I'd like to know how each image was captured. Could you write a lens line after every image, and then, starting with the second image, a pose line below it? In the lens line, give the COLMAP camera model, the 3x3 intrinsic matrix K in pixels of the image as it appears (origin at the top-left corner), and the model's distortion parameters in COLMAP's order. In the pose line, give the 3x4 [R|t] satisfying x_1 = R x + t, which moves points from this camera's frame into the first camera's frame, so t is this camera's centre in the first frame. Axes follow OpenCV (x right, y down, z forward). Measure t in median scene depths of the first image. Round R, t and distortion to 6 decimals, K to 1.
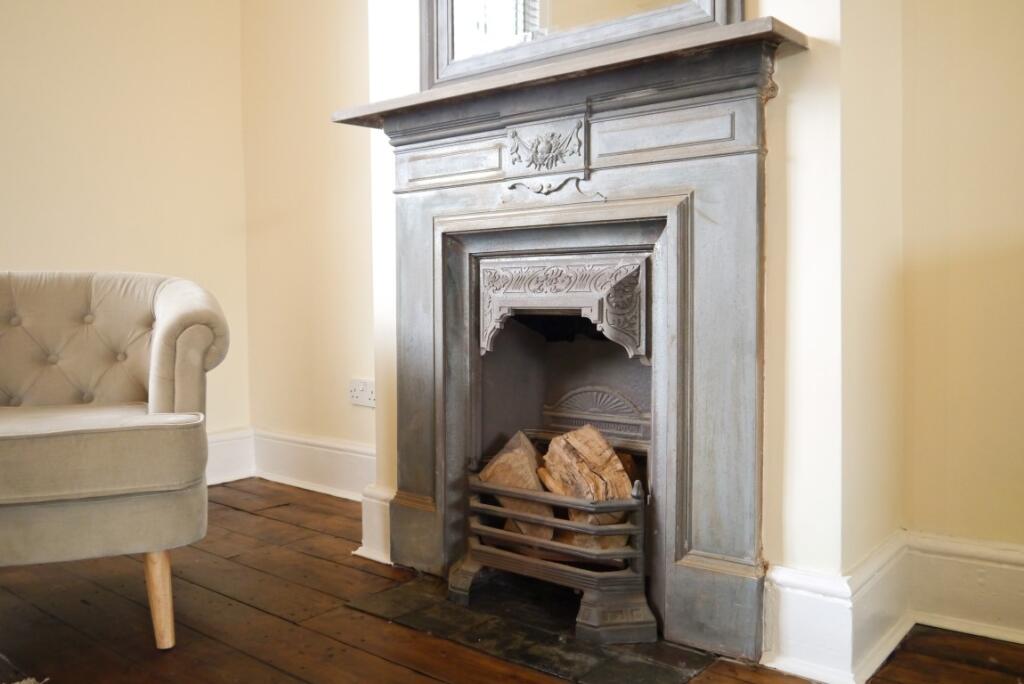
lens RADIAL K [[848.4, 0, 510.4], [0, 848.4, 341.5], [0, 0, 1]] dist [-0.052910, 0.007473]
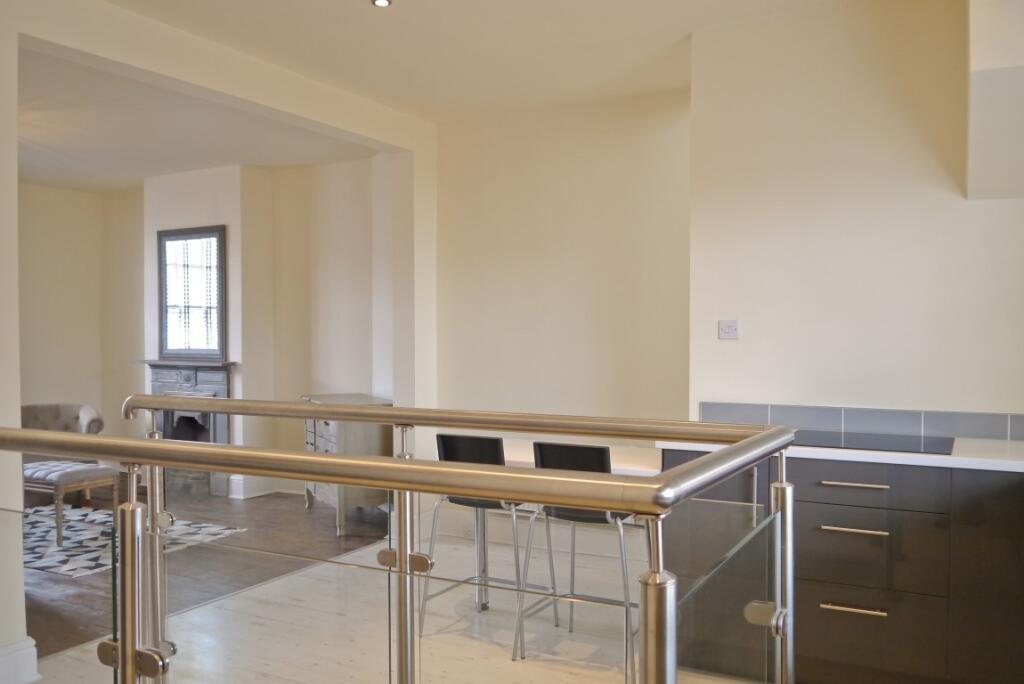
lens RADIAL K [[848.4, 0, 514.8], [0, 848.4, 341.8], [0, 0, 1]] dist [-0.052910, 0.007473]
pose [[0.981034, 0.008165, 0.193661, 0.791550], [-0.000653, 0.999246, -0.038819, -0.239925], [-0.193832, 0.037956, 0.980300, -3.234334]]
